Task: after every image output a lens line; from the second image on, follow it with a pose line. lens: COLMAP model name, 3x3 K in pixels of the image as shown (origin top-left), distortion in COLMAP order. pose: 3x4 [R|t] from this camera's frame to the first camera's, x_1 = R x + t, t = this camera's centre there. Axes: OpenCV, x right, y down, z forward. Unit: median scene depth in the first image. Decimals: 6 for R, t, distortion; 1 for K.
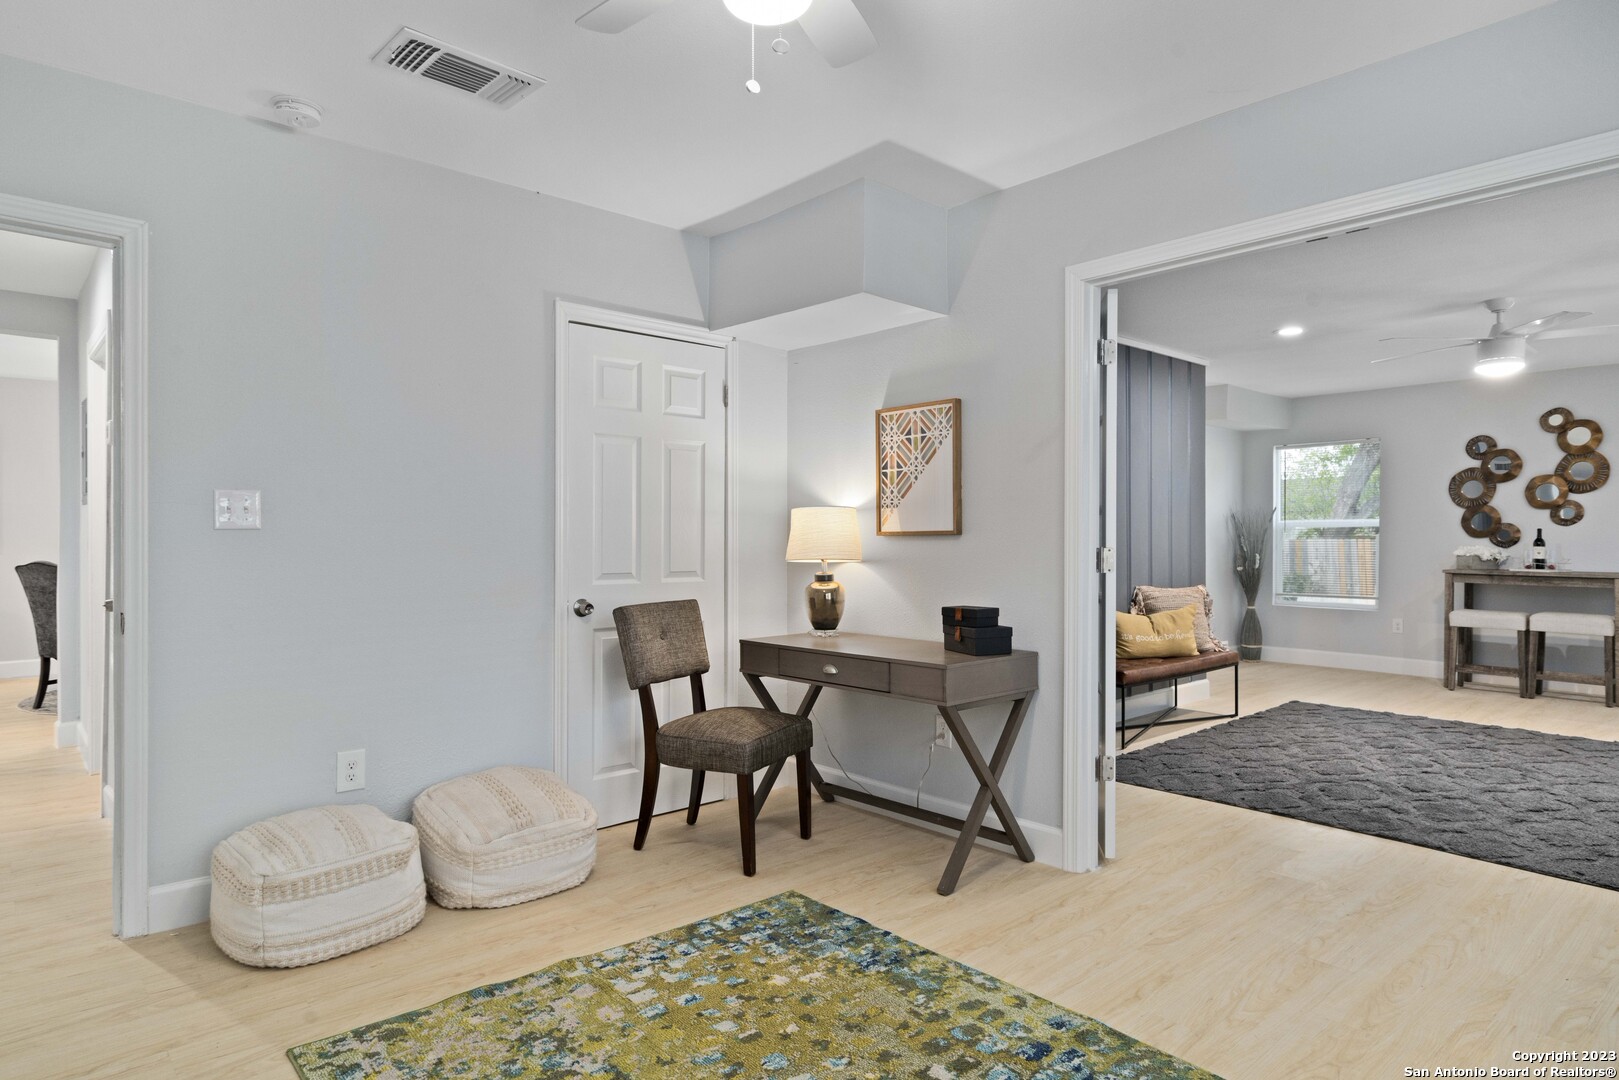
lens RADIAL K [[921.2, 0, 805.8], [0, 921.2, 545.6], [0, 0, 1]] dist [0.004897, 0.000429]
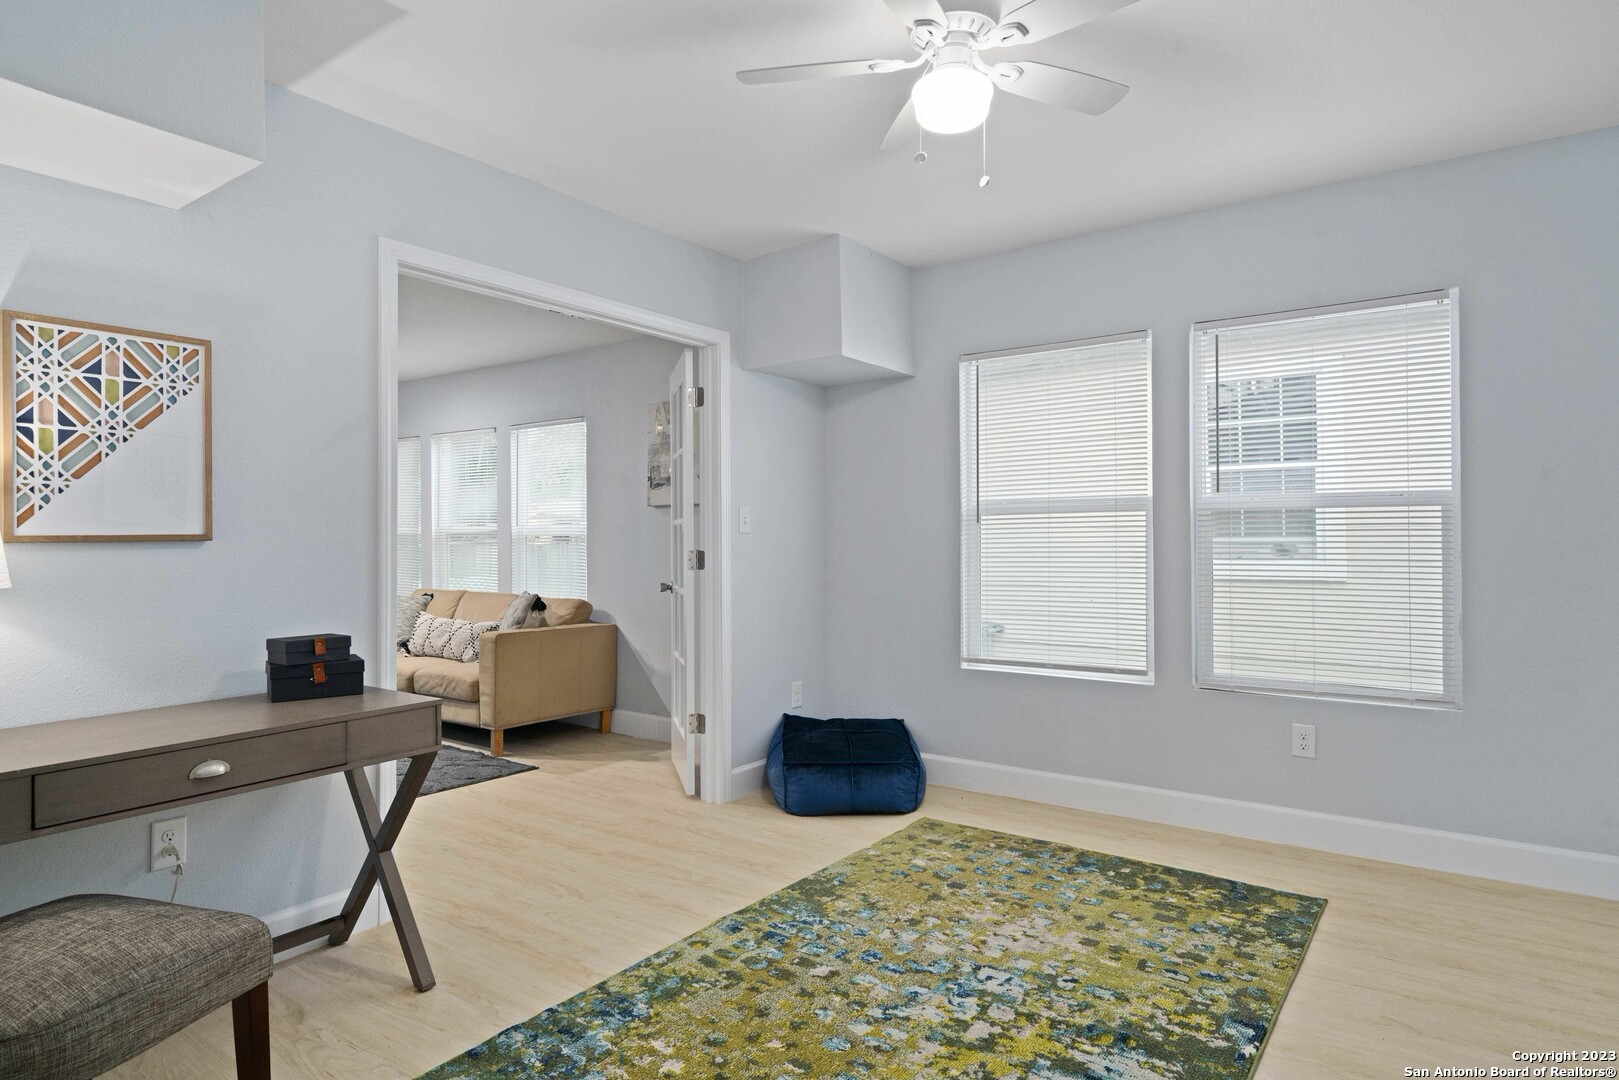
lens RADIAL K [[921.2, 0, 805.8], [0, 921.2, 545.6], [0, 0, 1]] dist [0.004897, 0.000429]
pose [[-0.213856, -0.004211, 0.976856, -0.806755], [0.015228, 0.999855, 0.007644, -0.009339], [-0.976747, 0.016511, -0.213760, 0.967935]]
